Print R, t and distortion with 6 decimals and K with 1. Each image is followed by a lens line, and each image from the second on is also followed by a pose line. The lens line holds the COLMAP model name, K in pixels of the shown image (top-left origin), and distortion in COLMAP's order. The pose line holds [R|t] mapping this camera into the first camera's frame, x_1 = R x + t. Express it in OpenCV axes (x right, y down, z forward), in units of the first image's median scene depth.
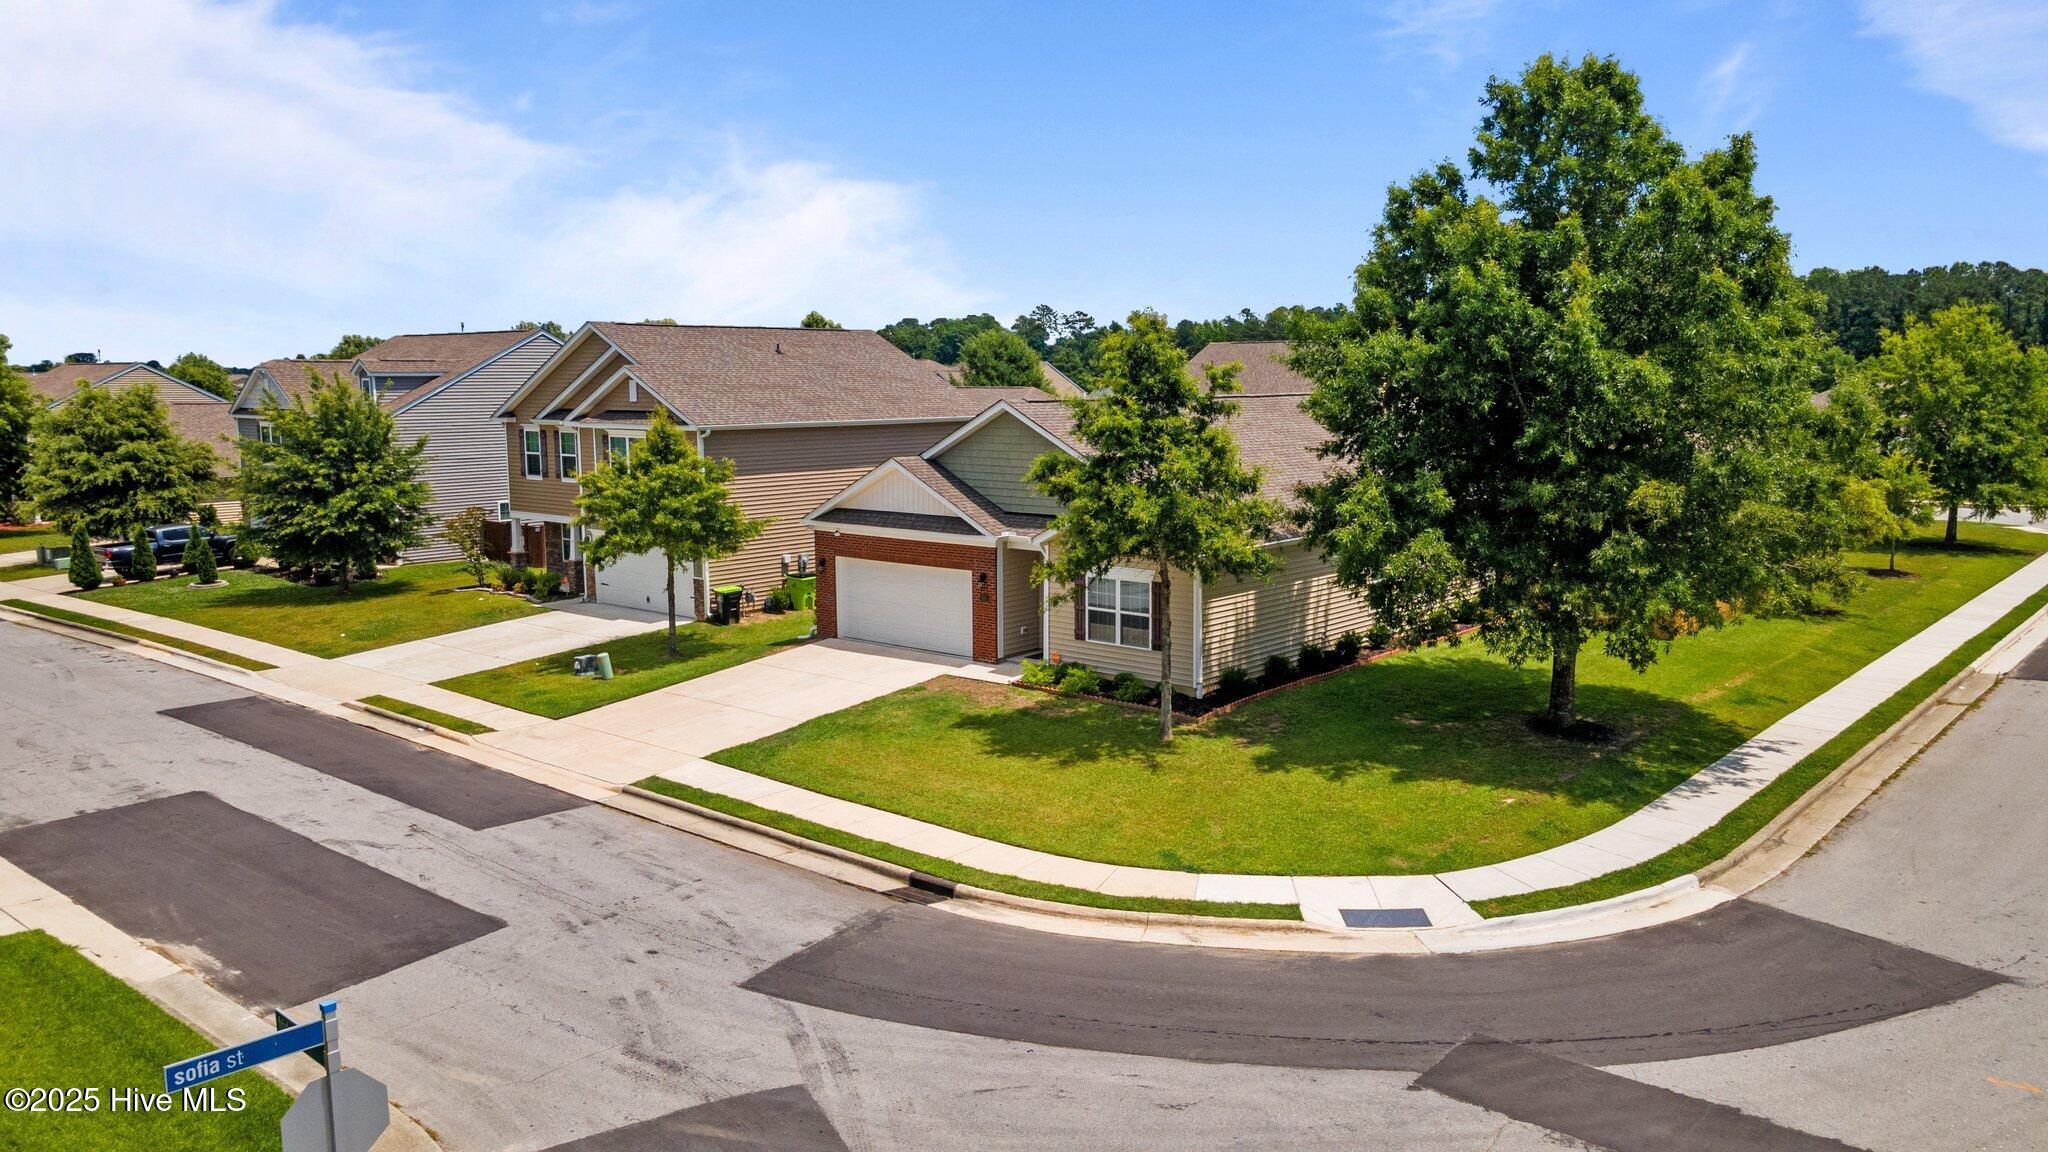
lens RADIAL K [[1493.5, 0, 1033.3], [0, 1493.5, 583.0], [0, 0, 1]] dist [0.025522, 0.015143]
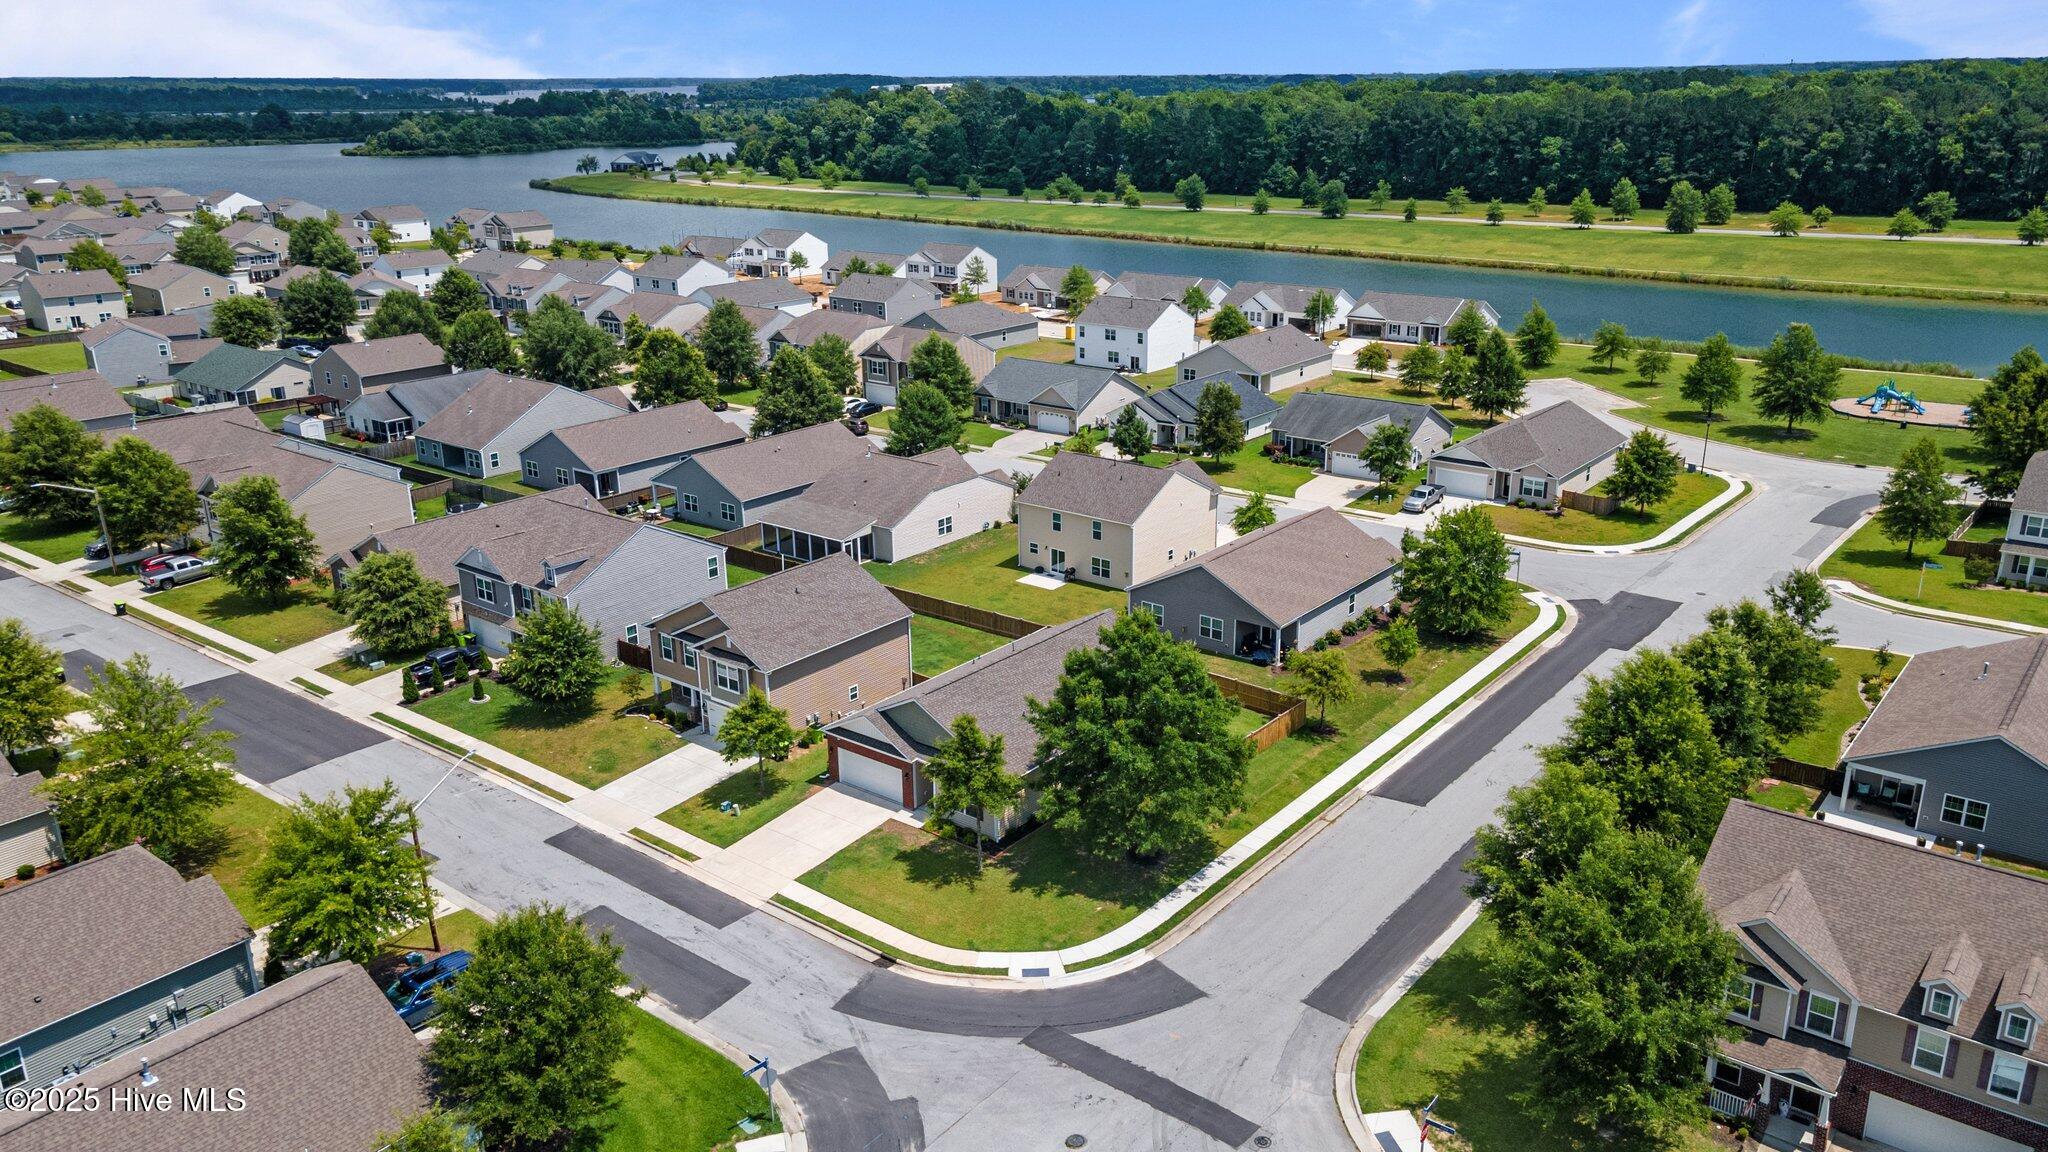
lens RADIAL K [[1493.5, 0, 1027.2], [0, 1493.5, 566.4], [0, 0, 1]] dist [0.025522, 0.015143]
pose [[0.999377, -0.017698, 0.030539, 0.108872], [0.012224, 0.985210, 0.170917, -0.891137], [-0.033113, -0.170437, 0.984812, -1.498489]]
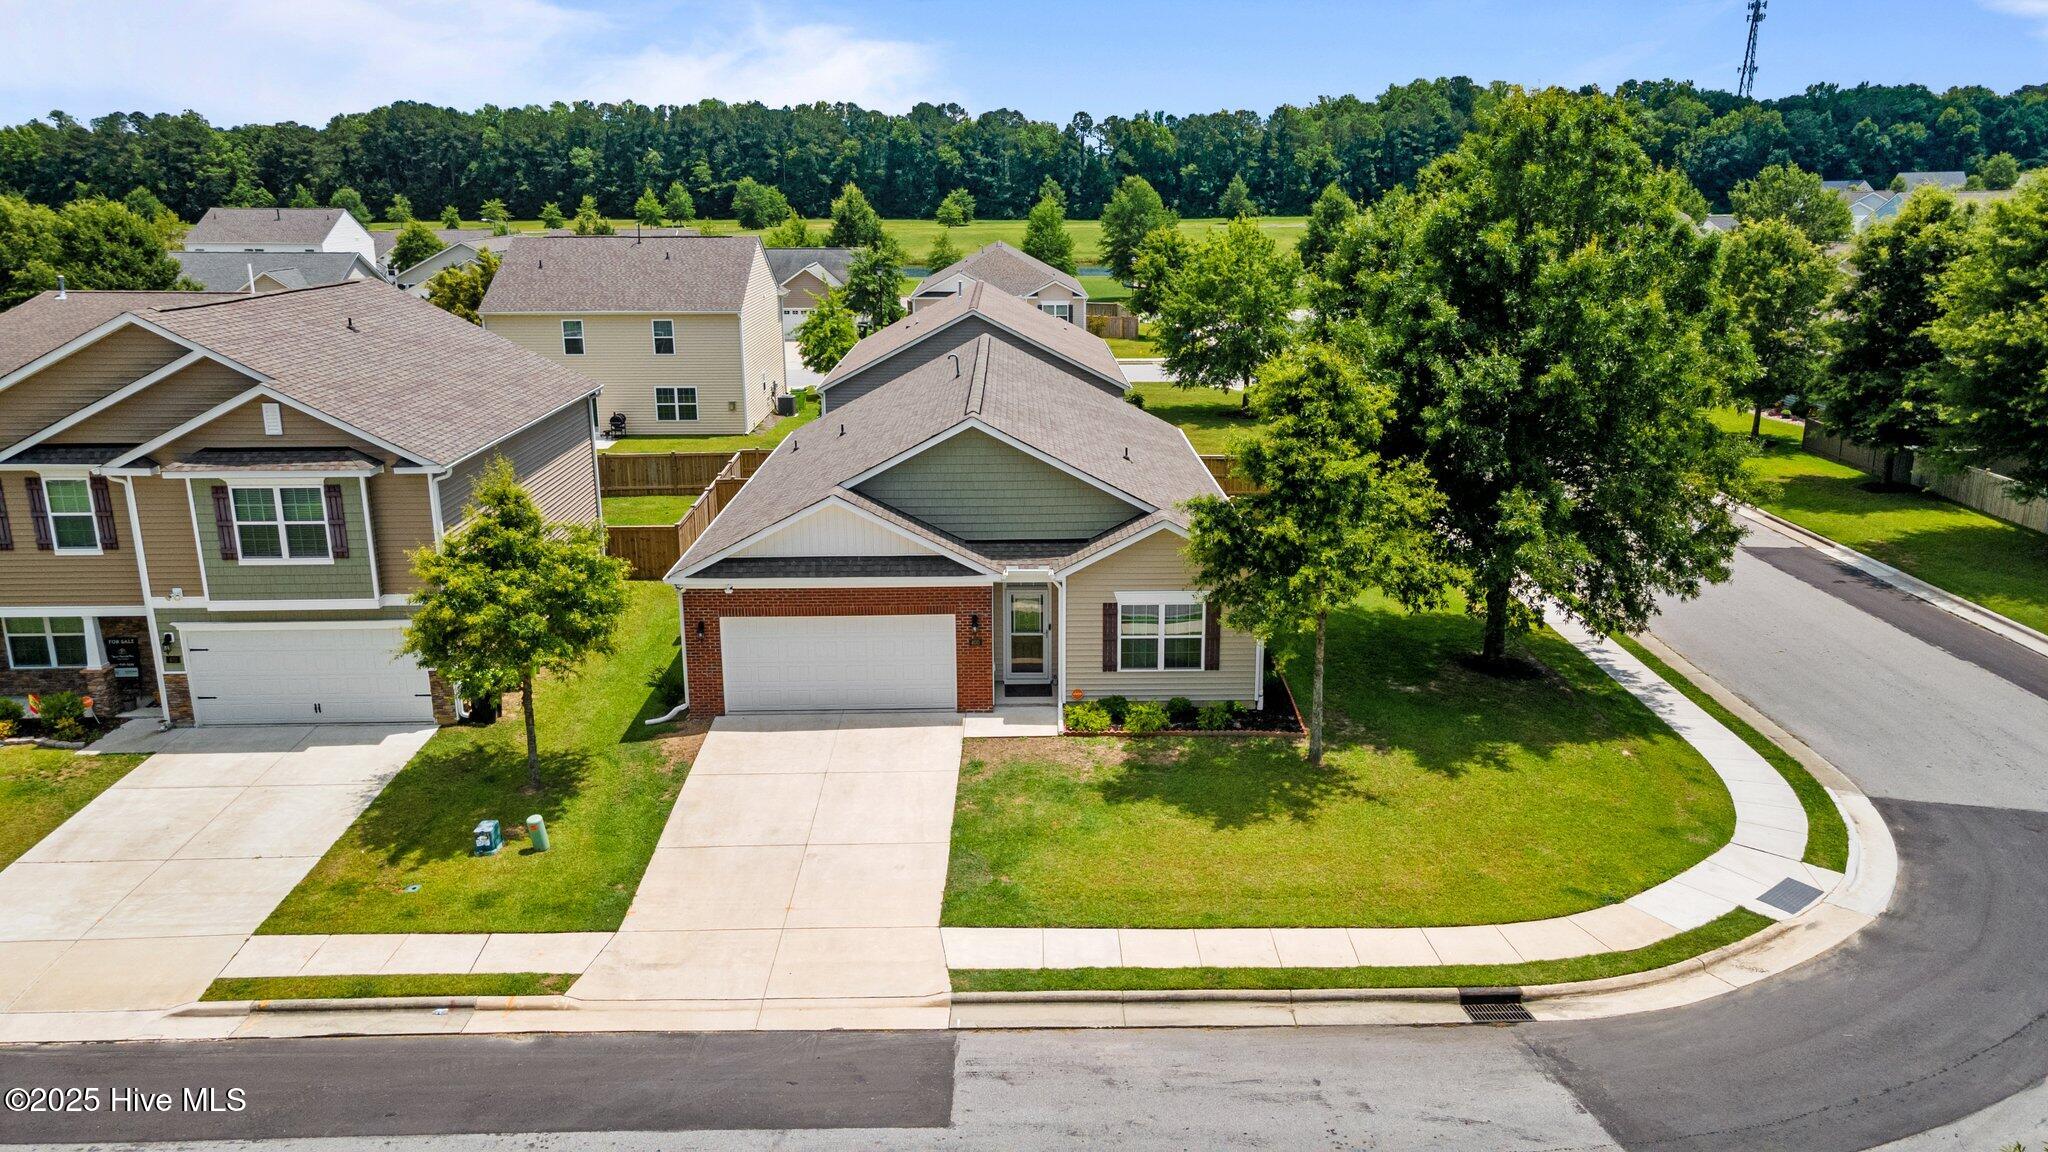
lens RADIAL K [[1493.5, 0, 1033.4], [0, 1493.5, 583.9], [0, 0, 1]] dist [0.025522, 0.015143]
pose [[0.747484, -0.172572, 0.641472, -0.733512], [0.093827, 0.983413, 0.155230, -0.204047], [-0.657620, -0.055845, 0.751277, 0.400605]]
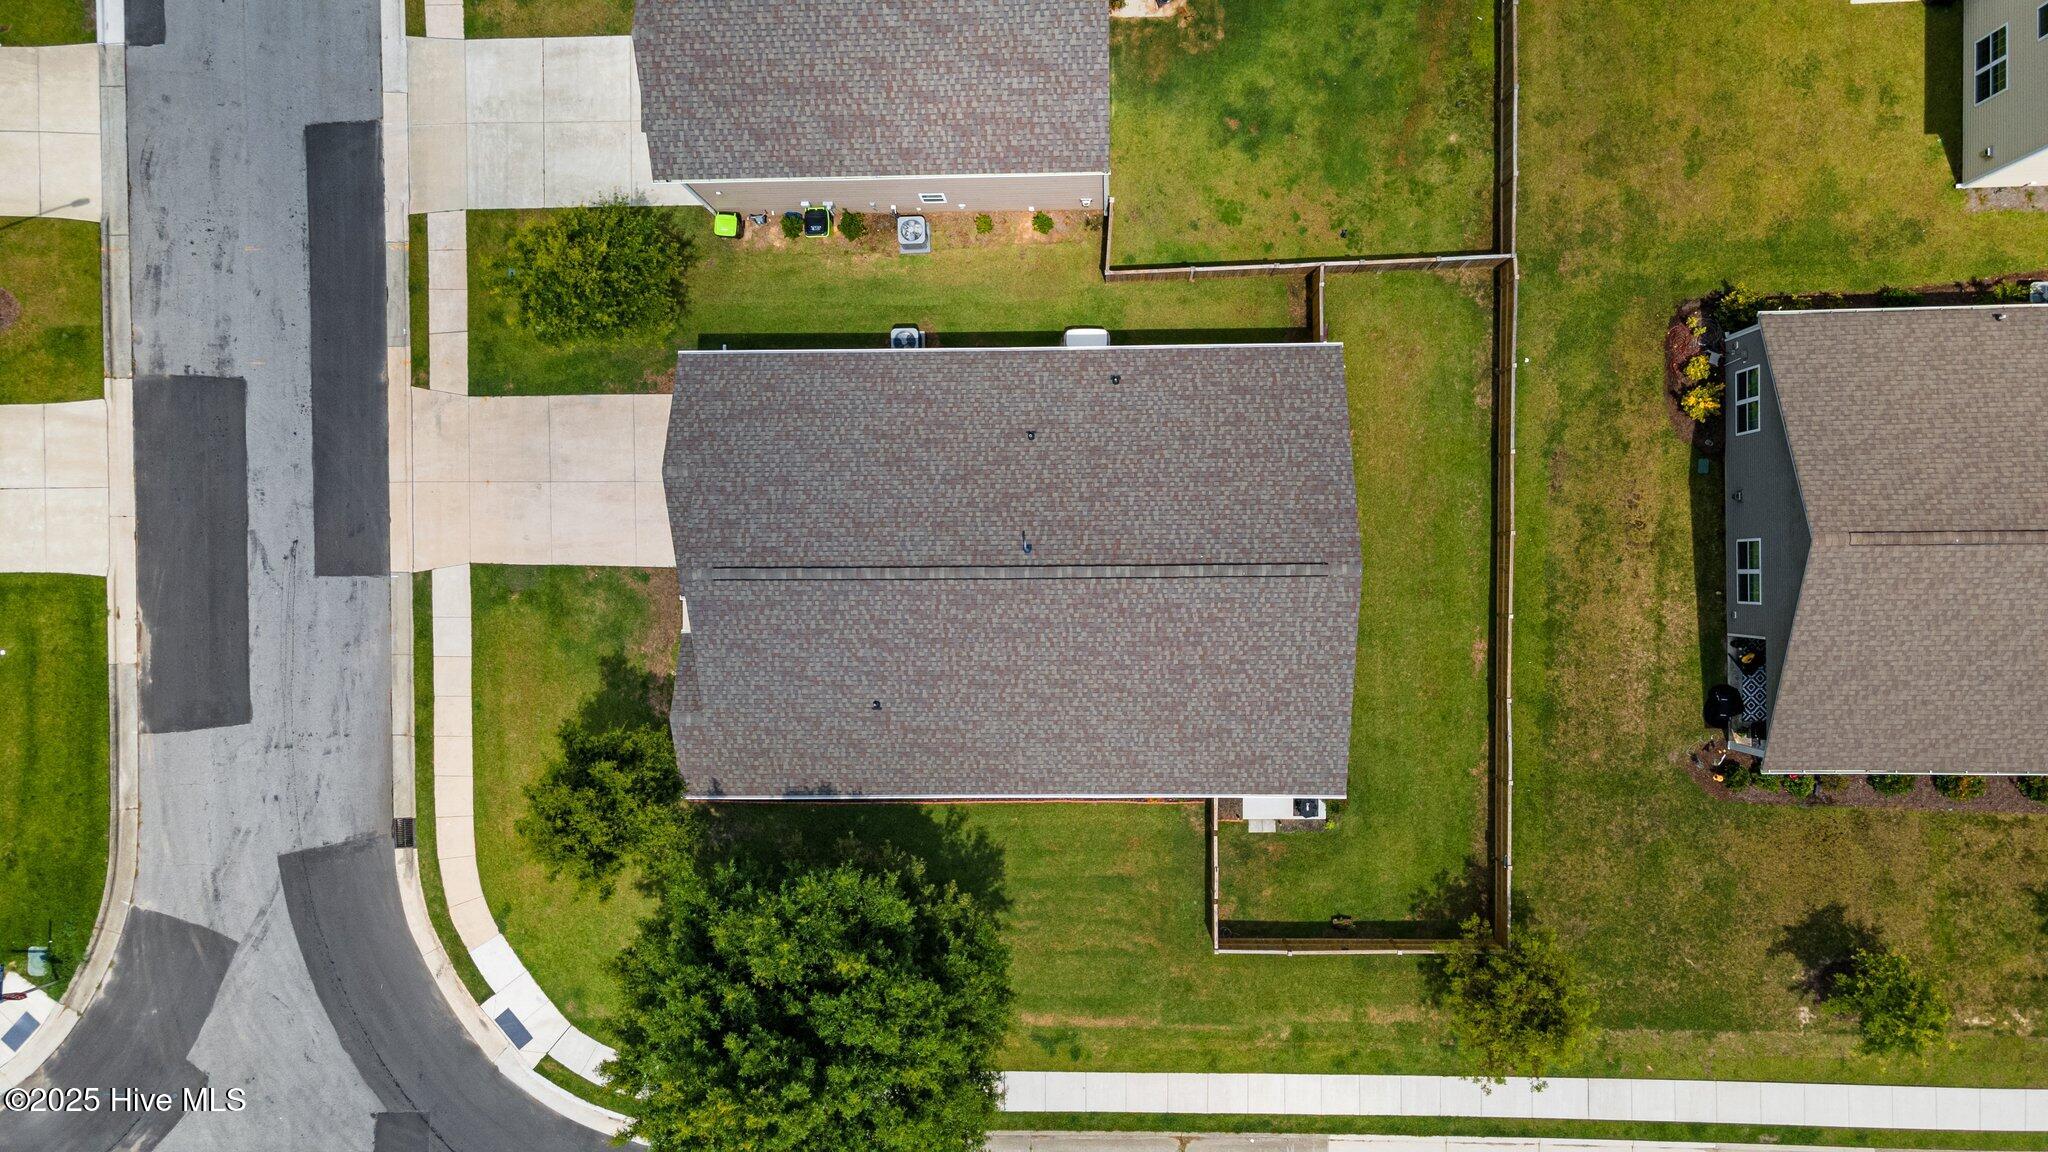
lens RADIAL K [[1493.5, 0, 1020.0], [0, 1493.5, 567.5], [0, 0, 1]] dist [0.025522, 0.015143]
pose [[0.658933, 0.751751, -0.026052, 0.213721], [-0.069848, 0.095635, 0.992963, -1.597030], [0.748952, -0.652476, 0.115525, 1.356027]]
